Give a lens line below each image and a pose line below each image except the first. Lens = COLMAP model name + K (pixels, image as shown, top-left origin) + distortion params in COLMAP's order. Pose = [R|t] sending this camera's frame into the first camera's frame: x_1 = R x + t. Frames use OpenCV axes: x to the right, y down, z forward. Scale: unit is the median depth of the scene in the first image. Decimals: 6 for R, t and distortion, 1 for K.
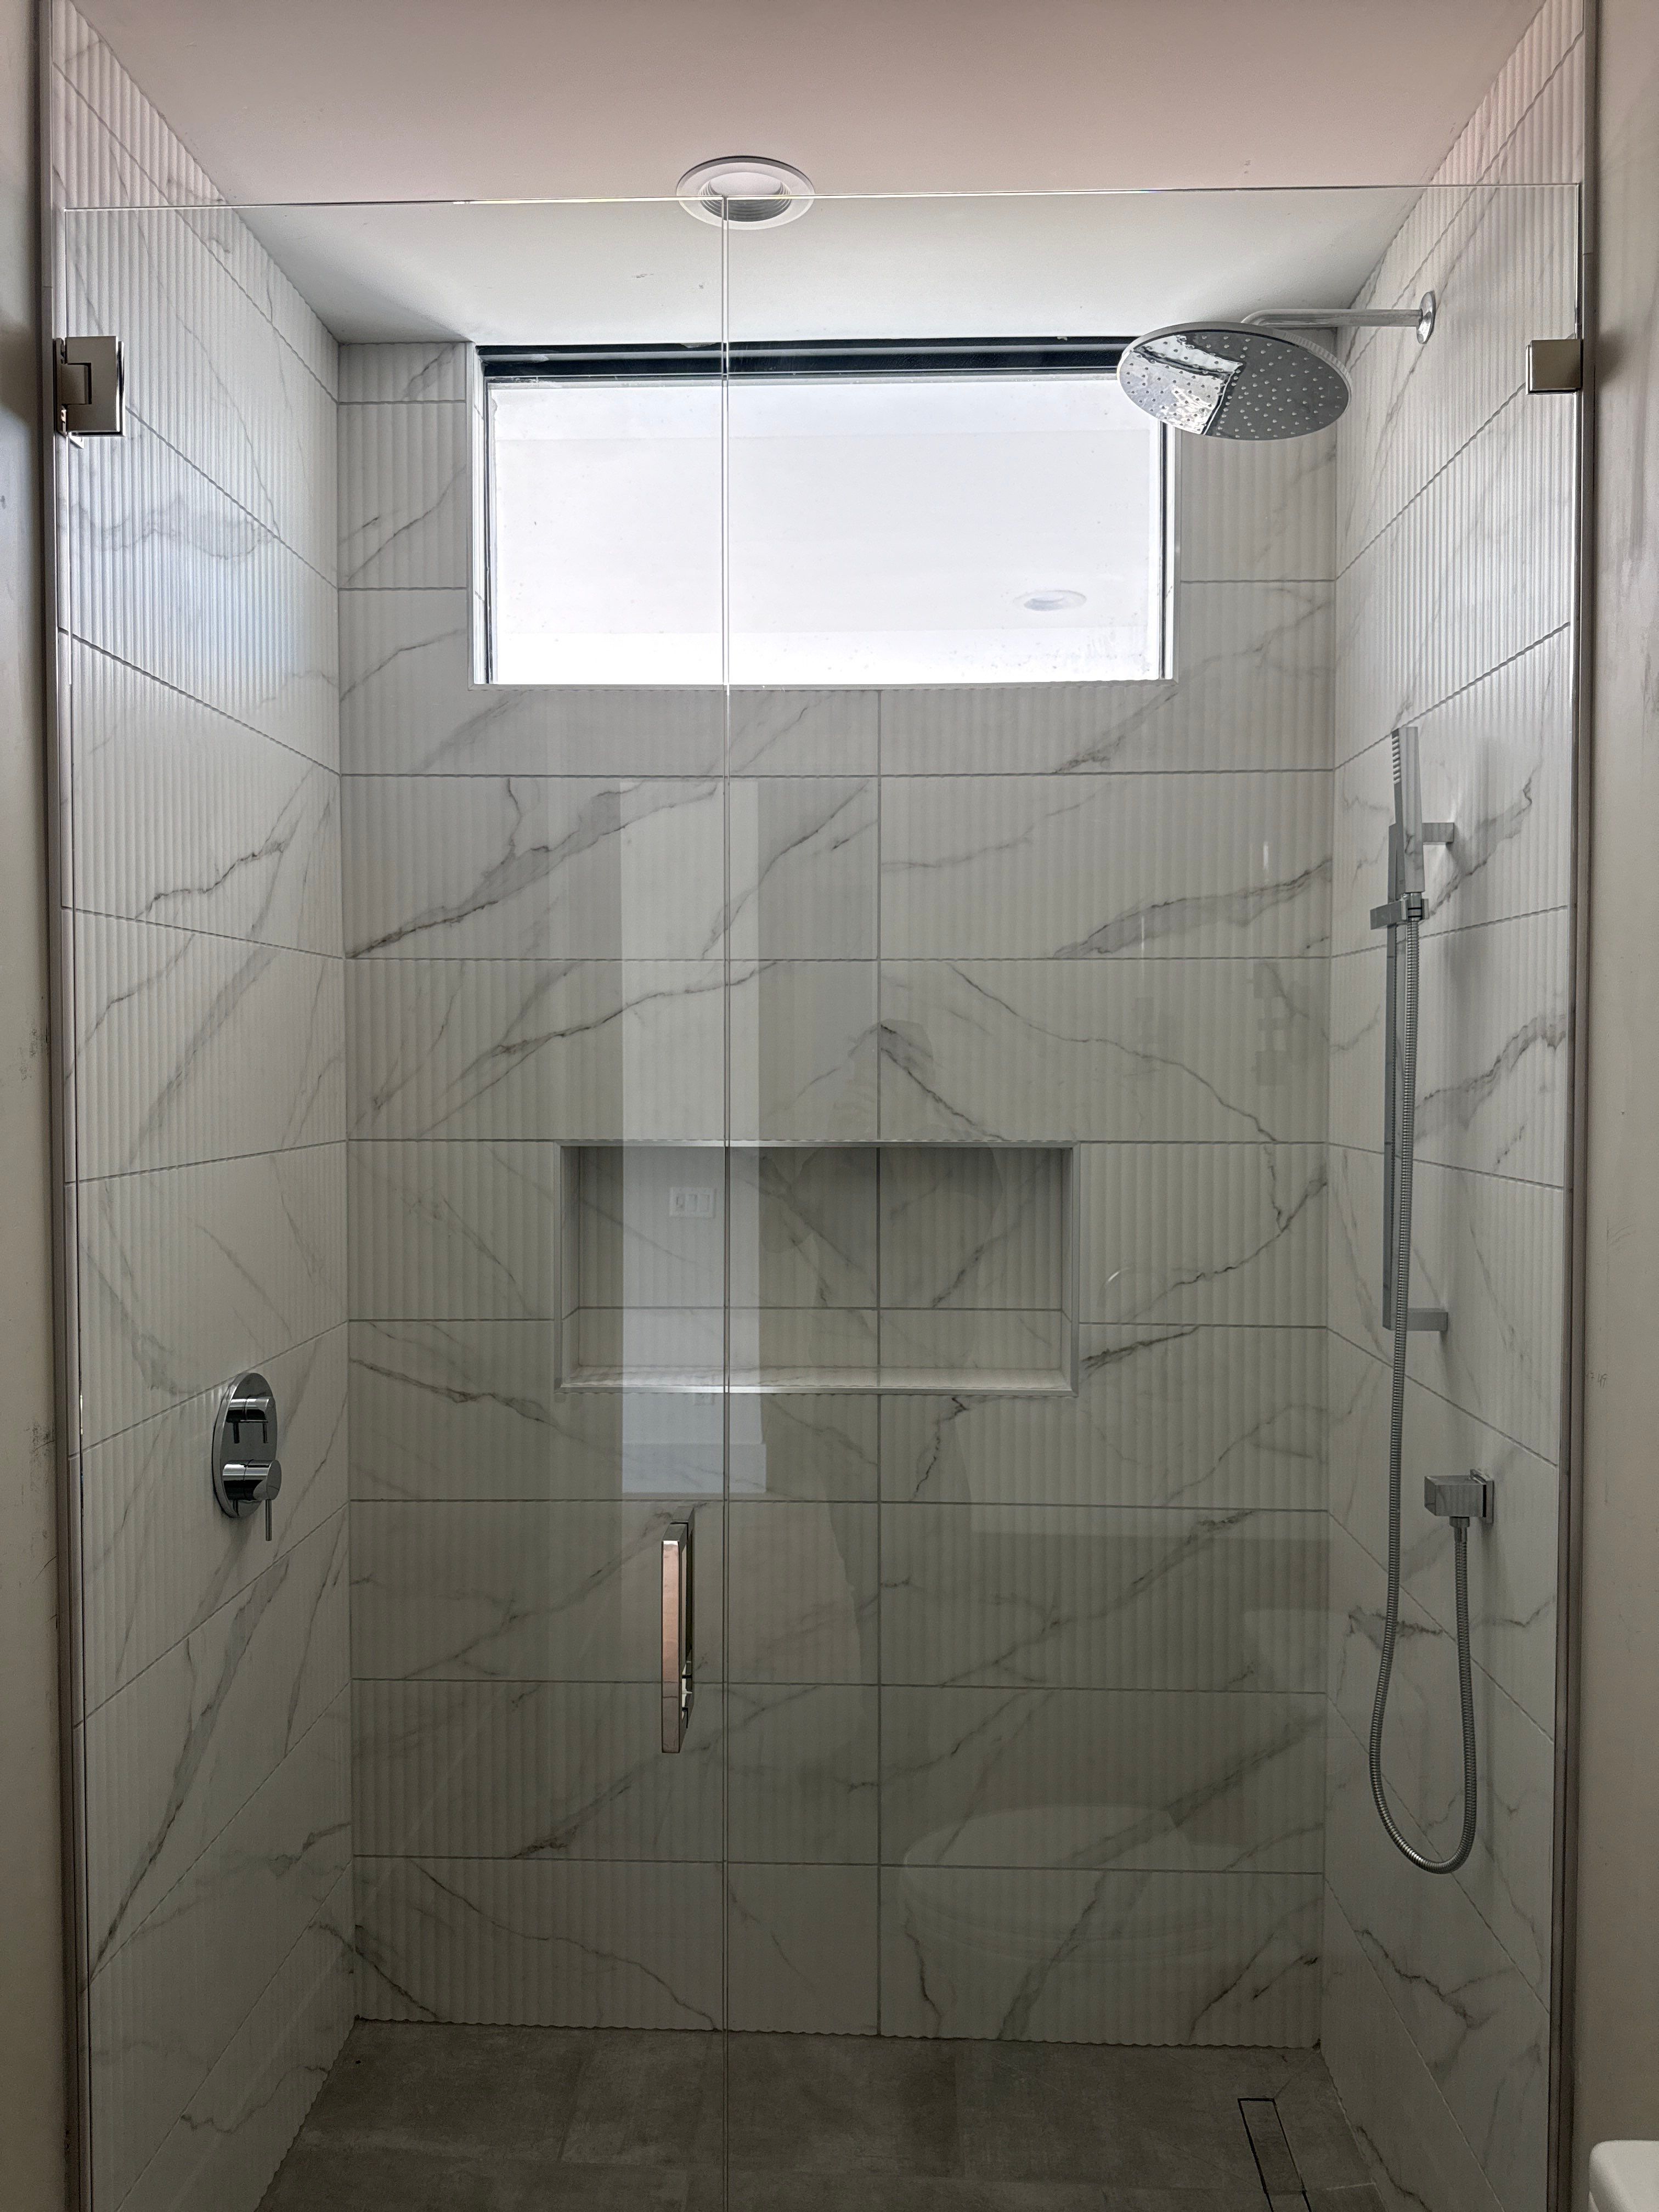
lens RADIAL K [[1553.0, 0, 805.2], [0, 1553.0, 1110.8], [0, 0, 1]] dist [0.035818, -0.043235]
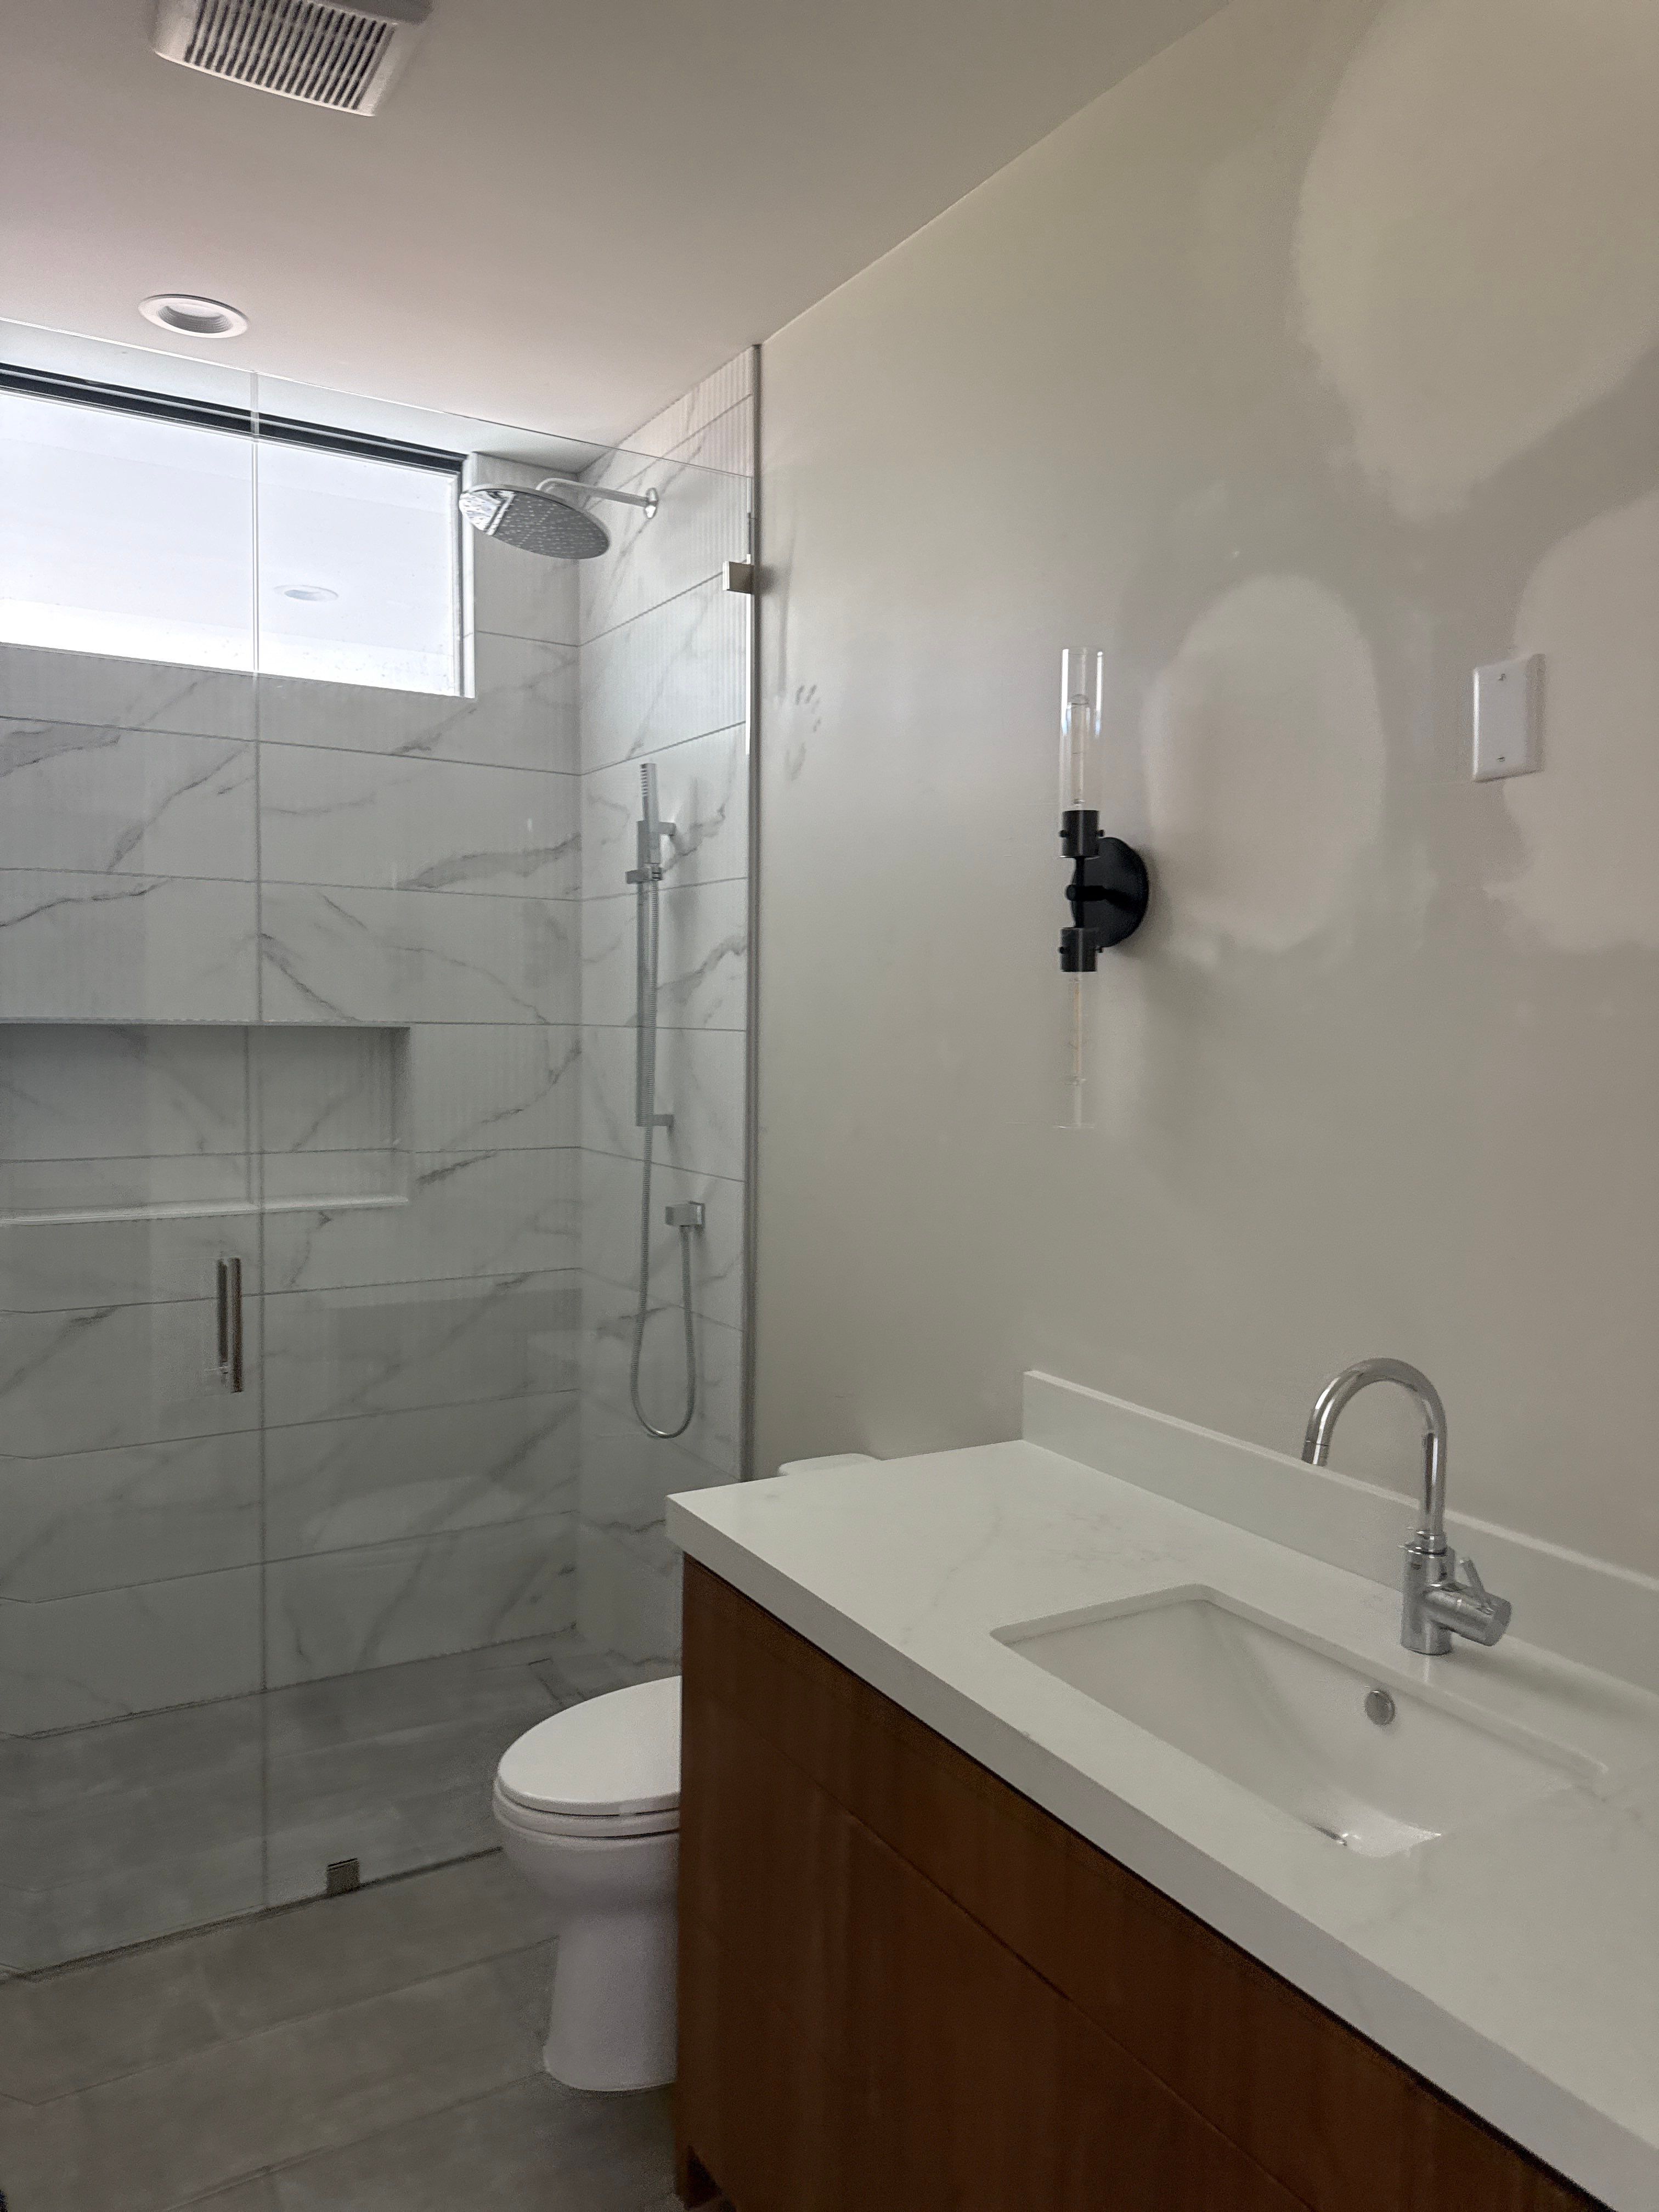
lens RADIAL K [[1553.0, 0, 813.7], [0, 1553.0, 1096.5], [0, 0, 1]] dist [0.035818, -0.043235]
pose [[0.841375, -0.012180, 0.540315, -0.286907], [-0.000156, 0.999741, 0.022778, 0.055713], [-0.540452, -0.019249, 0.841155, -0.384625]]
